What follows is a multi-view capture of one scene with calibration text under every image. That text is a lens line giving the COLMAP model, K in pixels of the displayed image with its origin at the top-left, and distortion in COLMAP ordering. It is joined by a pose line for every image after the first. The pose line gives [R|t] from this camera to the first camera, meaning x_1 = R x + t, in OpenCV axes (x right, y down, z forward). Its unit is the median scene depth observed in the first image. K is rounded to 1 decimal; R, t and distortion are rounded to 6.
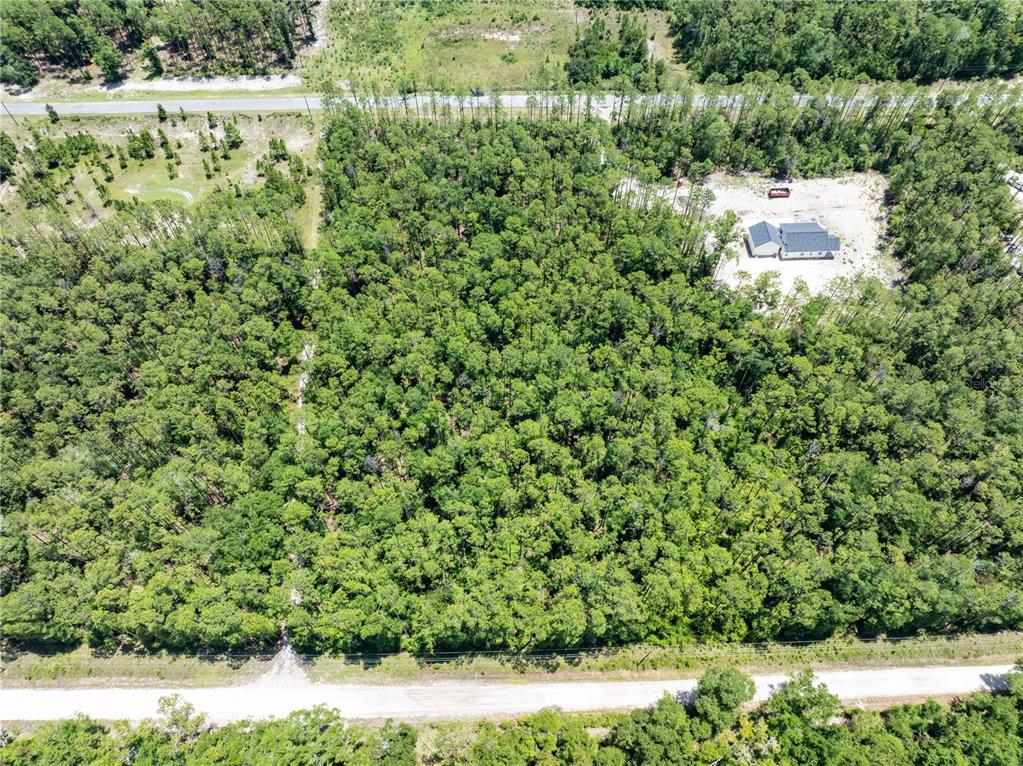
lens RADIAL K [[718.2, 0, 511.5], [0, 718.2, 383.0], [0, 0, 1]] dist [-0.089613, 0.055920]
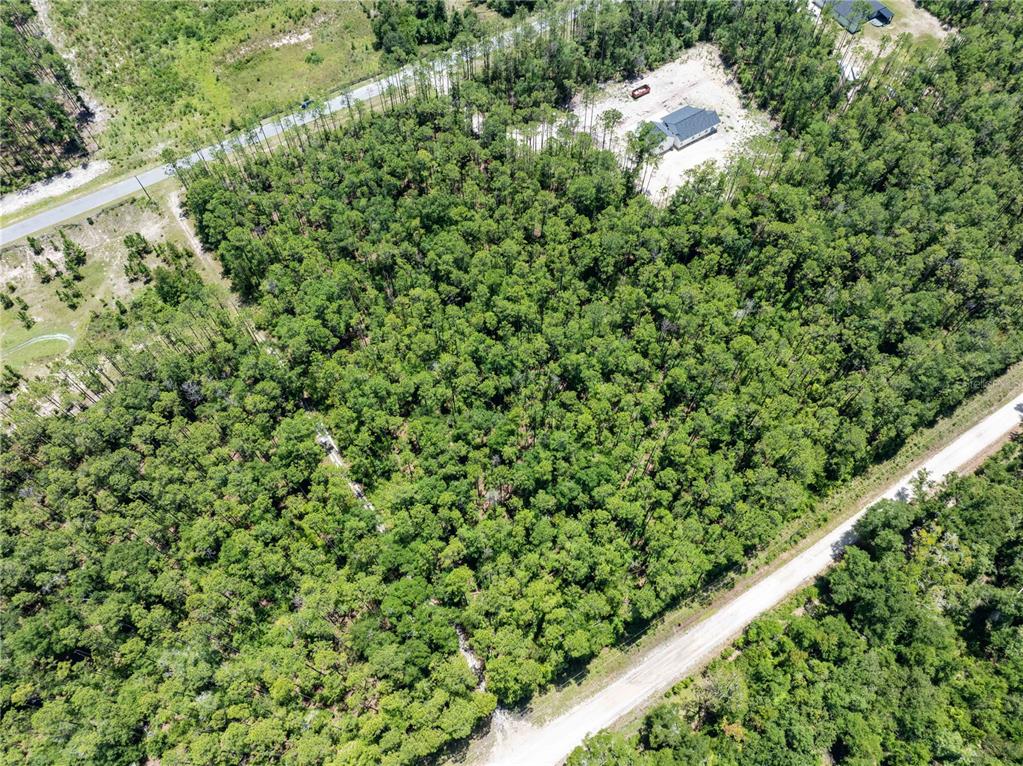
lens RADIAL K [[718.2, 0, 511.5], [0, 718.2, 383.0], [0, 0, 1]] dist [-0.089613, 0.055920]
pose [[0.861973, -0.443277, 0.245983, -0.226187], [0.428931, 0.896341, 0.112206, -0.080252], [-0.270224, 0.008791, 0.962757, 0.049122]]
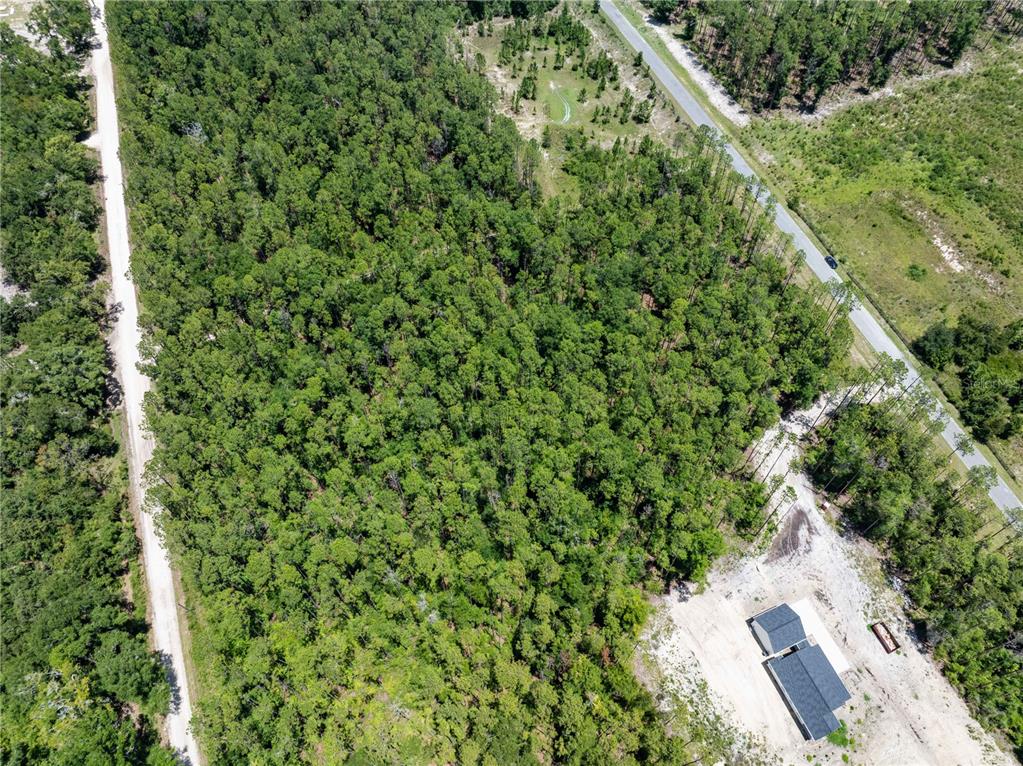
lens RADIAL K [[718.2, 0, 511.5], [0, 718.2, 383.0], [0, 0, 1]] dist [-0.089613, 0.055920]
pose [[0.339933, 0.789226, -0.511437, 0.396467], [-0.793411, 0.532644, 0.294600, -0.303986], [0.504920, 0.305636, 0.807244, 0.195259]]
